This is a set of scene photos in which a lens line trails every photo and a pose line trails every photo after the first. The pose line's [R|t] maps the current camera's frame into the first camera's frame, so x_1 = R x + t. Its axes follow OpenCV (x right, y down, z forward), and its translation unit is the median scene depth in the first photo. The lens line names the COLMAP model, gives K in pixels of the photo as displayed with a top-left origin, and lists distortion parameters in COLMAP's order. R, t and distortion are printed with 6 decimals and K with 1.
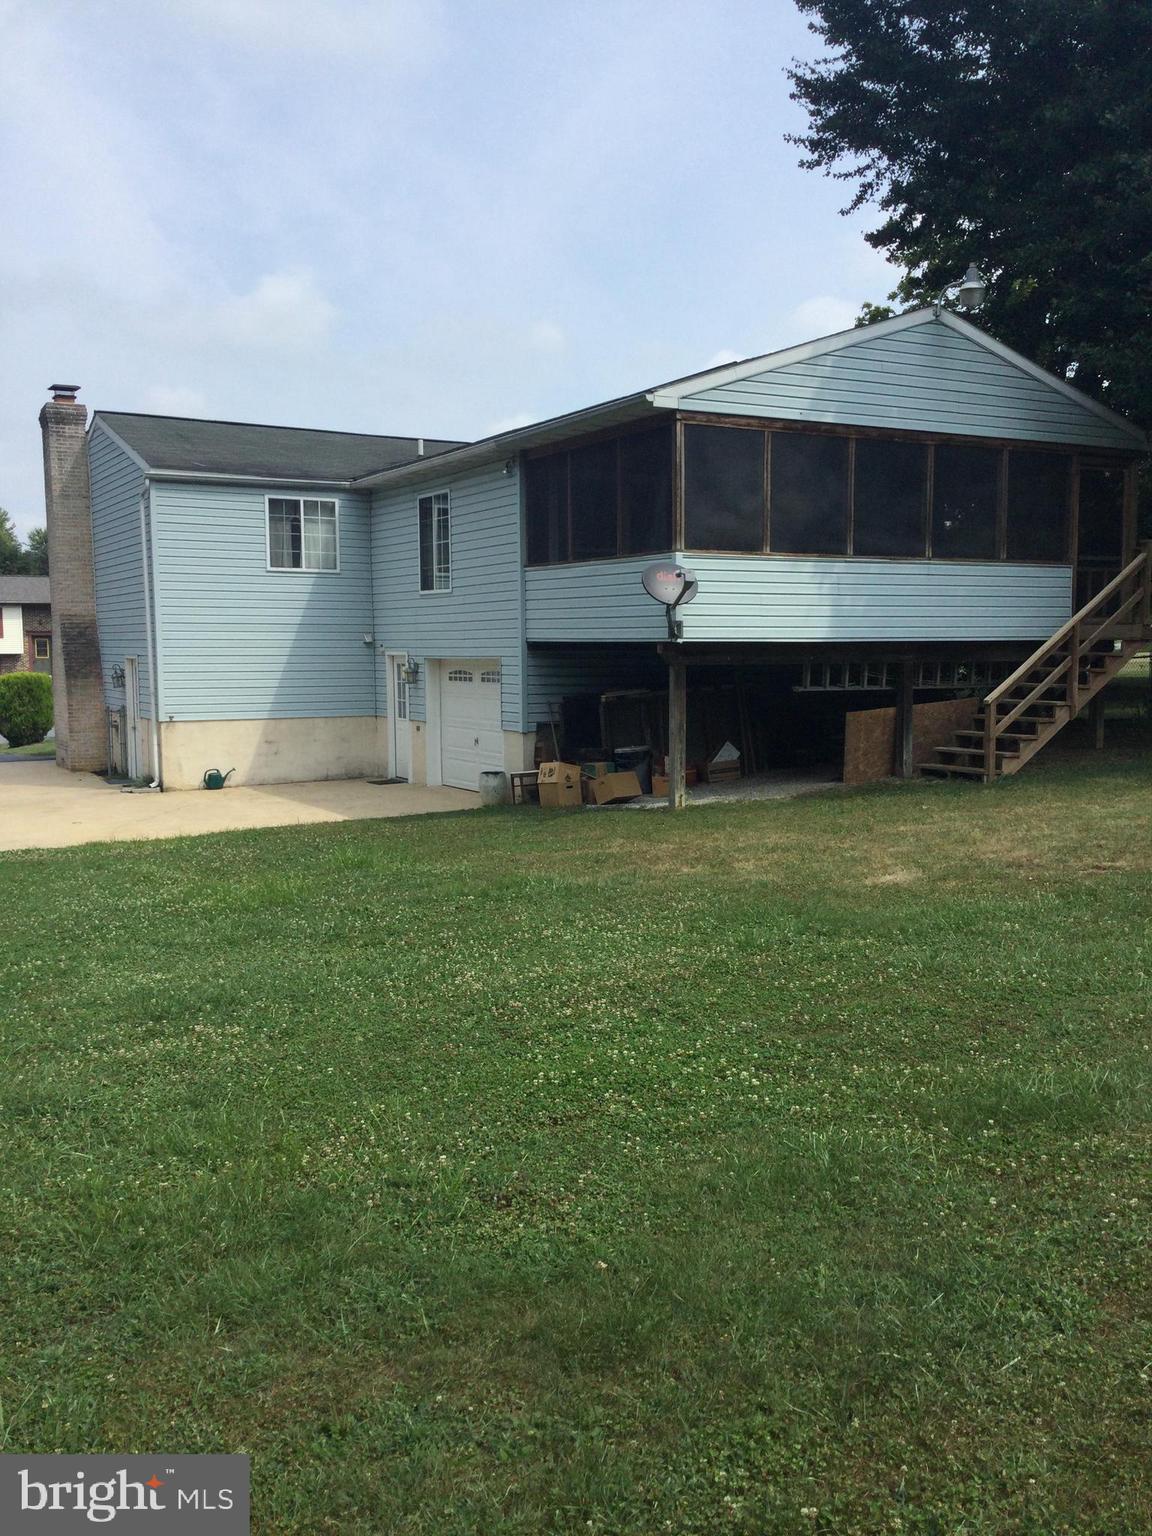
lens RADIAL K [[1398.5, 0, 584.4], [0, 1398.5, 771.2], [0, 0, 1]] dist [0.067252, -0.004843]
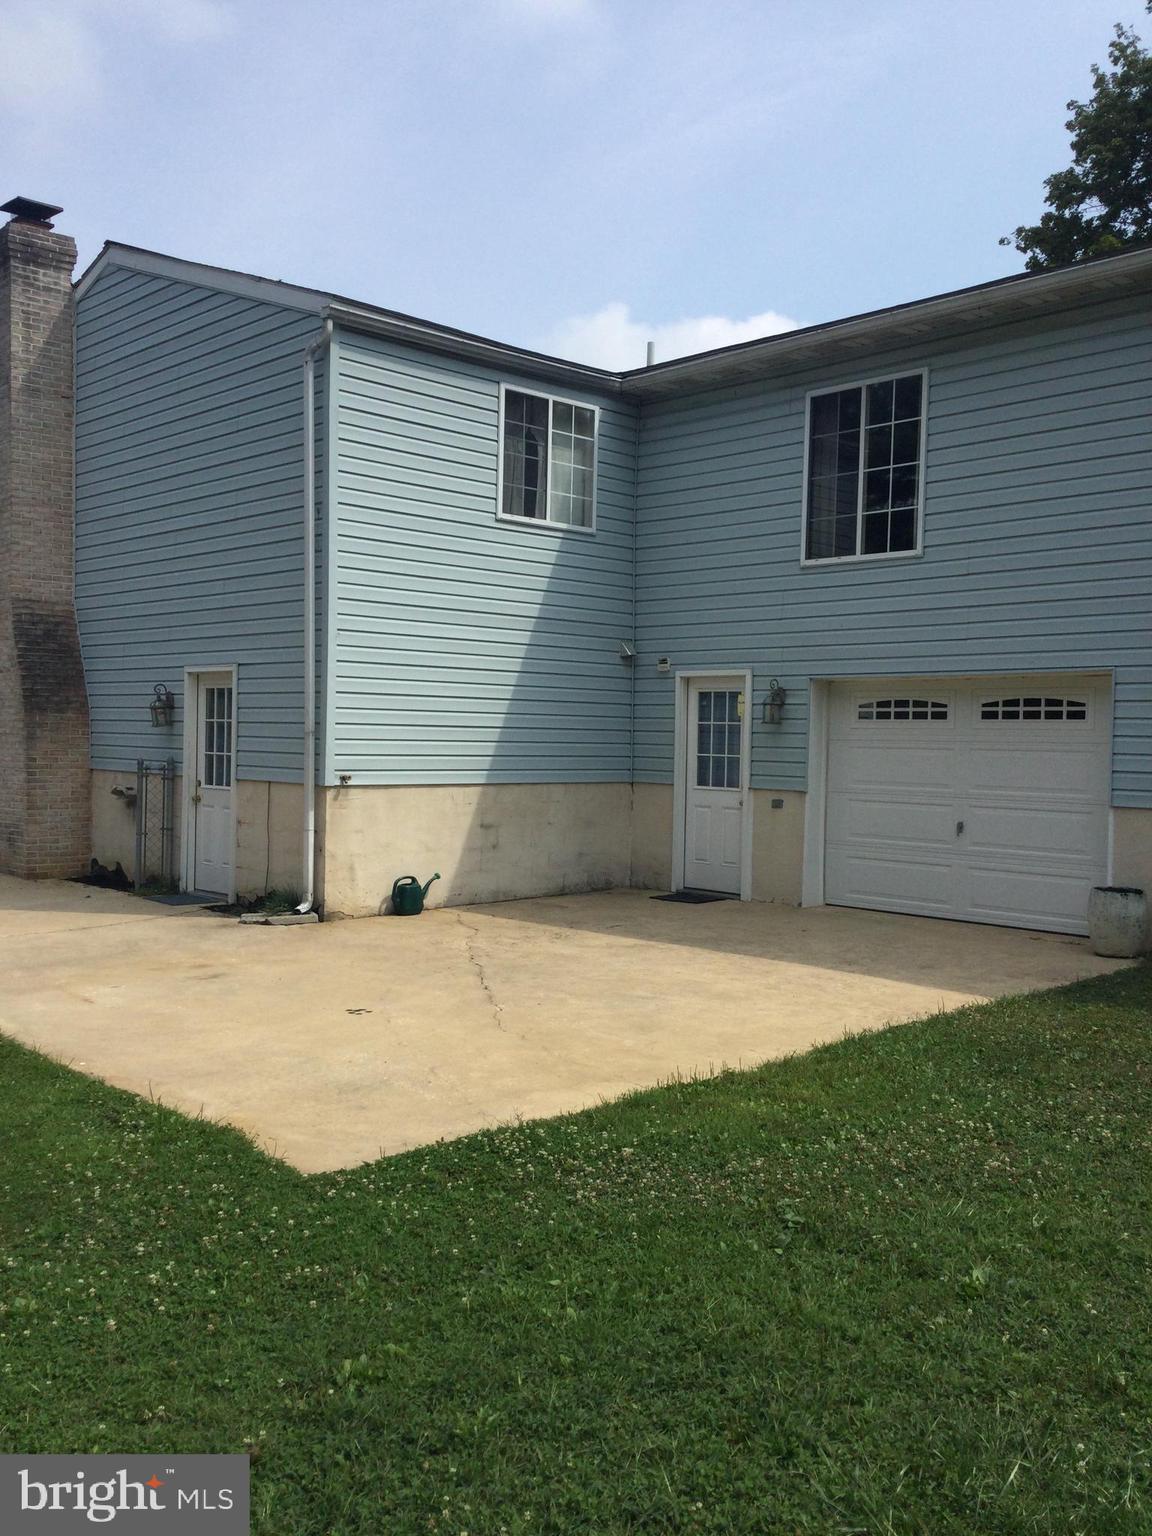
lens RADIAL K [[1398.5, 0, 568.0], [0, 1398.5, 759.4], [0, 0, 1]] dist [0.067252, -0.004843]
pose [[0.971244, 0.017678, 0.237427, -0.325217], [-0.000809, 0.997479, -0.070958, -0.007969], [-0.238083, 0.068725, 0.968810, 0.457087]]
